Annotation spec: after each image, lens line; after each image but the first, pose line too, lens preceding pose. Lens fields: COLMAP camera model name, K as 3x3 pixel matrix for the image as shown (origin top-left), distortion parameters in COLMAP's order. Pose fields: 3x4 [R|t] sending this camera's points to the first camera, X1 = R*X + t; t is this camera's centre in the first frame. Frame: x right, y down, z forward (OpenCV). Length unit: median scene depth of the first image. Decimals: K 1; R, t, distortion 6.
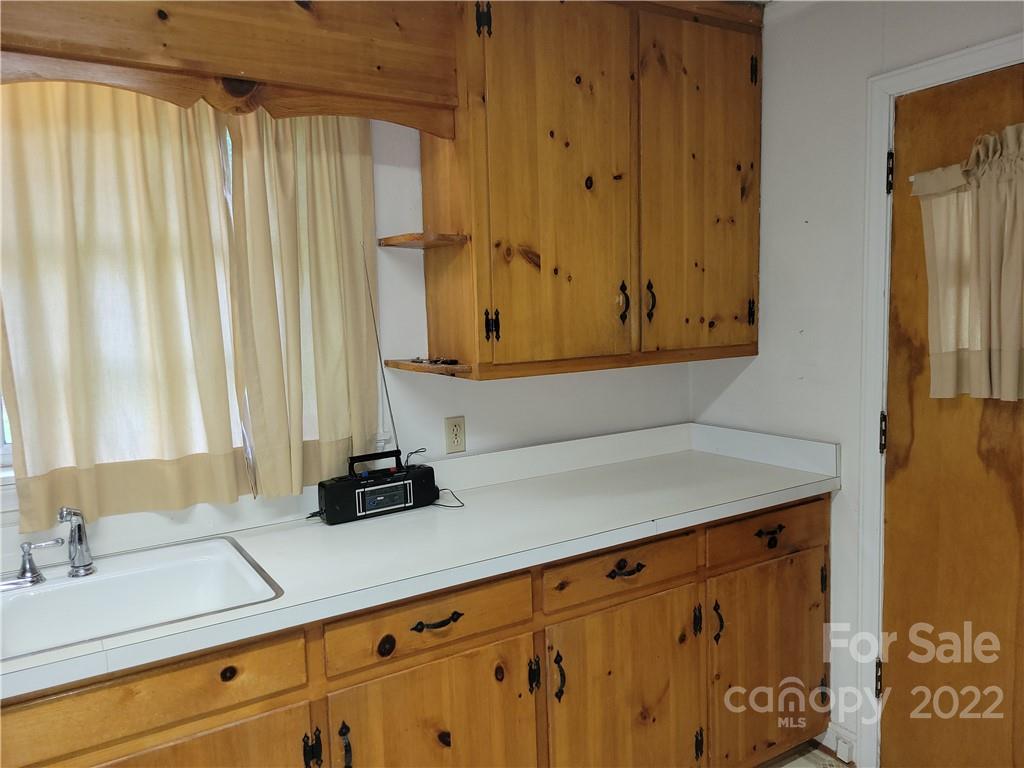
lens RADIAL K [[766.1, 0, 520.6], [0, 766.1, 388.0], [0, 0, 1]] dist [0.050039, -0.032321]
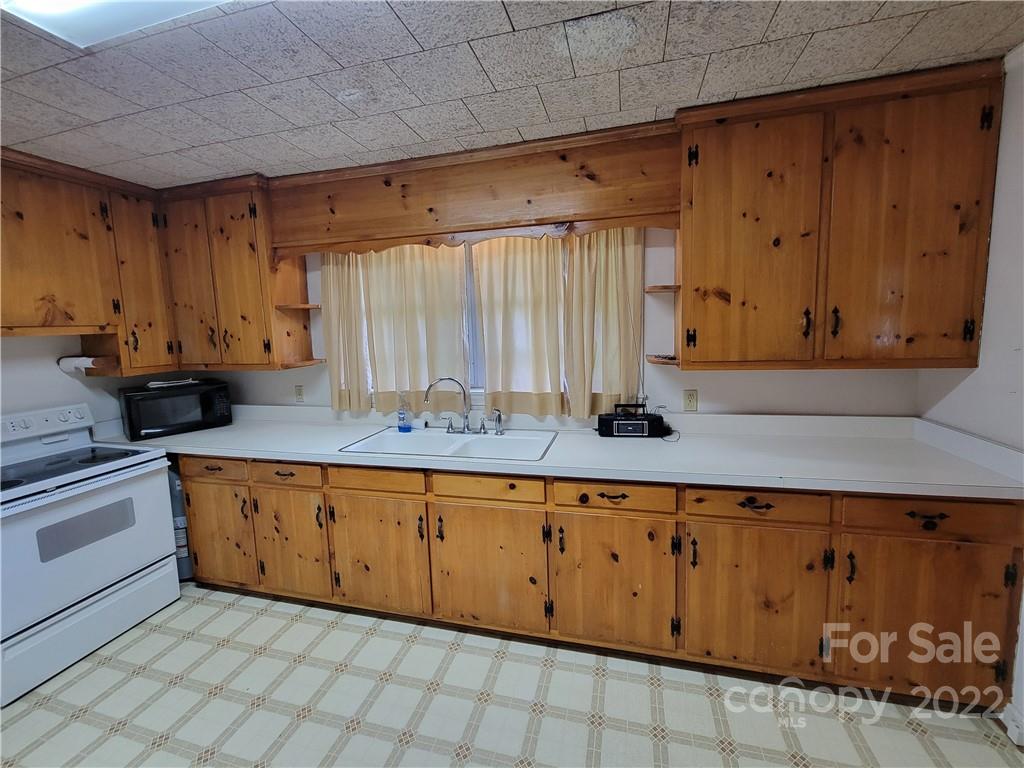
lens RADIAL K [[422.5, 0, 516.3], [0, 422.5, 372.1], [0, 0, 1]] dist [-0.002685, -0.001097]
pose [[0.681105, 0.087590, -0.726928, 0.388363], [-0.063174, 0.996146, 0.060838, -0.040630], [0.729456, 0.004486, 0.684014, 0.095031]]
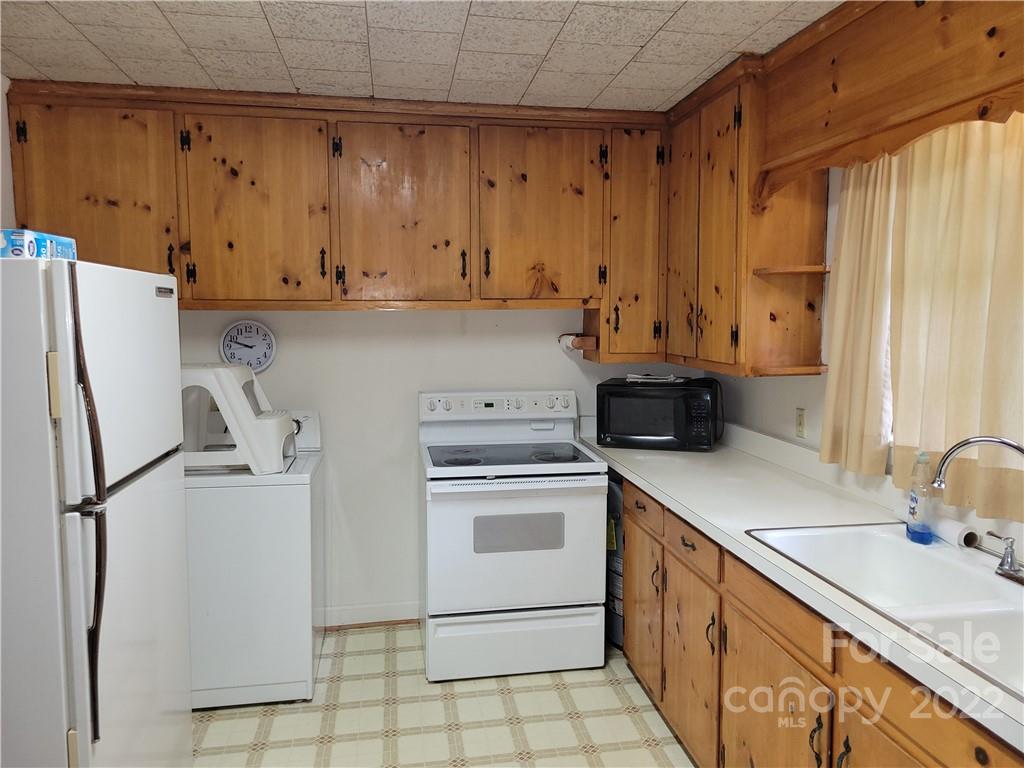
lens RADIAL K [[766.1, 0, 514.6], [0, 766.1, 377.2], [0, 0, 1]] dist [0.050039, -0.032321]
pose [[-0.388793, 0.105639, -0.915249, 0.415352], [-0.083239, 0.985315, 0.149085, -0.095447], [0.917557, 0.134147, -0.374290, 0.577664]]
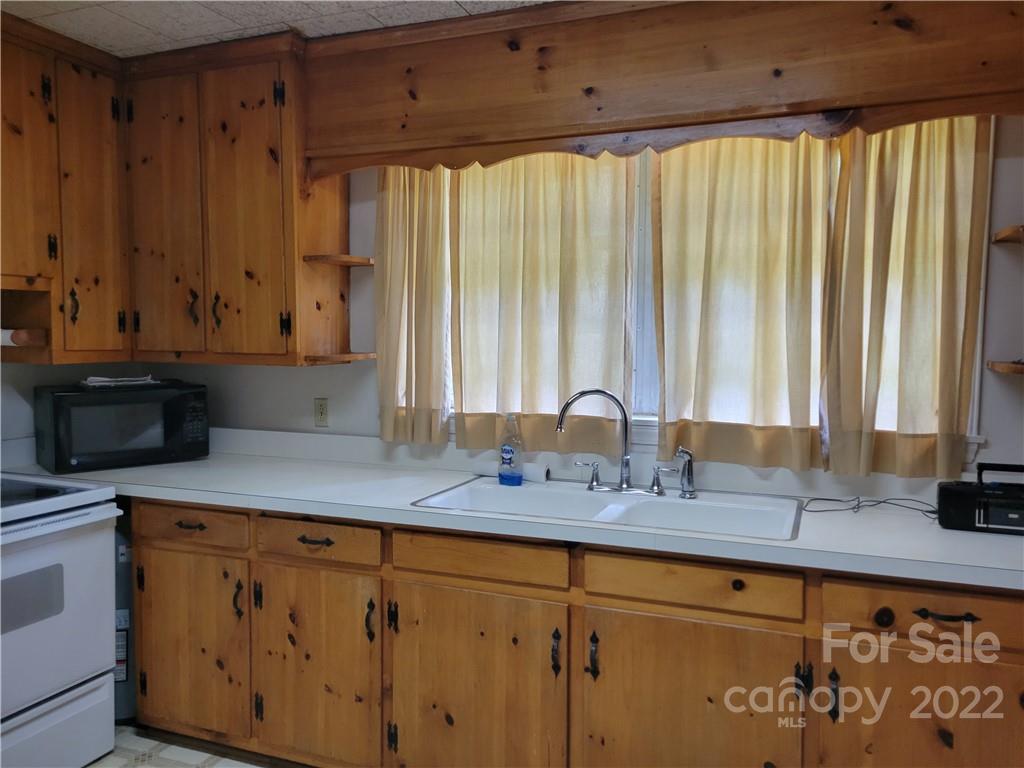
lens RADIAL K [[766.1, 0, 524.9], [0, 766.1, 388.7], [0, 0, 1]] dist [0.050039, -0.032321]
pose [[0.589101, 0.084587, -0.803620, 0.296906], [-0.106155, 0.993988, 0.026807, 0.037185], [0.801056, 0.069516, 0.594538, -0.041881]]
